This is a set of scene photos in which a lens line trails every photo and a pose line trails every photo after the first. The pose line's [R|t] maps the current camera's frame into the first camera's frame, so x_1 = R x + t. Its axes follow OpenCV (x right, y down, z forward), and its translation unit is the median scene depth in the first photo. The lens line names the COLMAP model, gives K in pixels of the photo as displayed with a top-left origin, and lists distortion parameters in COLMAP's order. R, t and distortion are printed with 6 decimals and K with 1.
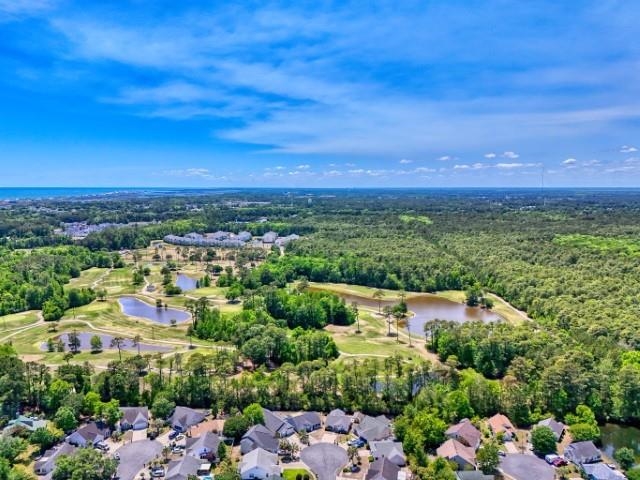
lens RADIAL K [[467.6, 0, 316.8], [0, 467.6, 260.4], [0, 0, 1]] dist [0.079855, -0.066514]
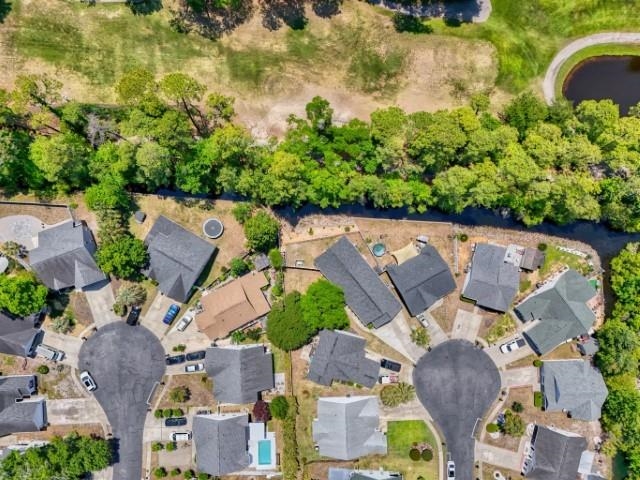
lens RADIAL K [[467.6, 0, 320.3], [0, 467.6, 240.8], [0, 0, 1]] dist [0.079855, -0.066514]
pose [[0.999655, 0.011413, 0.023669, -0.065144], [-0.025119, 0.150620, 0.988273, -0.068687], [0.007714, -0.988526, 0.150855, 0.431089]]
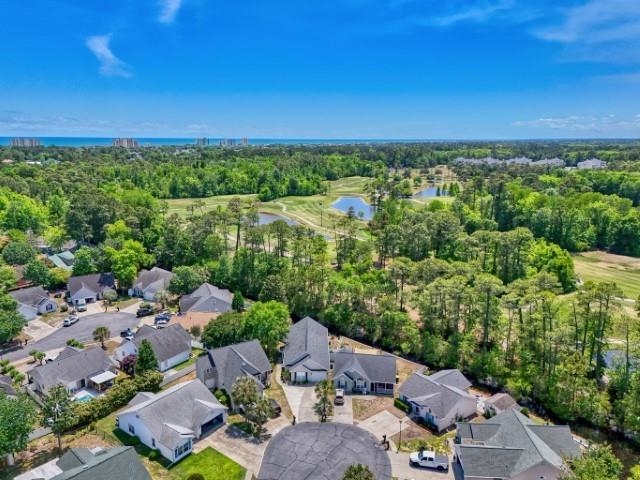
lens RADIAL K [[467.6, 0, 319.9], [0, 467.6, 238.9], [0, 0, 1]] dist [0.079855, -0.066514]
pose [[0.776893, 0.138363, -0.614242, 0.086527], [-0.105526, 0.990370, 0.089621, 0.083234], [0.620727, -0.004807, 0.784012, 0.281987]]
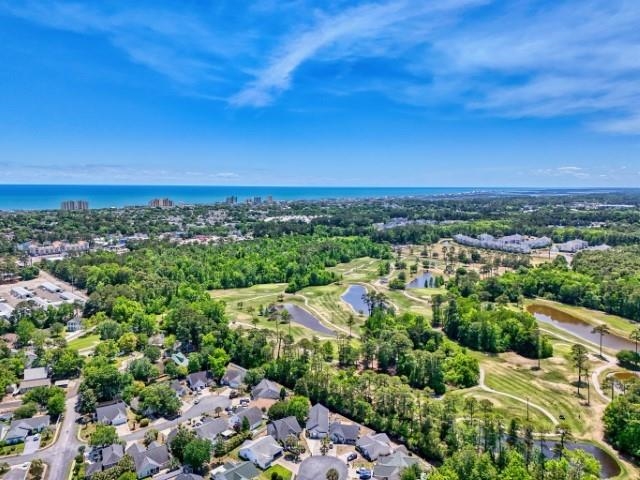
lens RADIAL K [[467.6, 0, 319.7], [0, 467.6, 238.6], [0, 0, 1]] dist [0.079855, -0.066514]
pose [[0.747312, 0.082753, -0.659300, 0.237945], [-0.112062, 0.993699, -0.002296, -0.017032], [0.654956, 0.075598, 0.751876, 0.099289]]
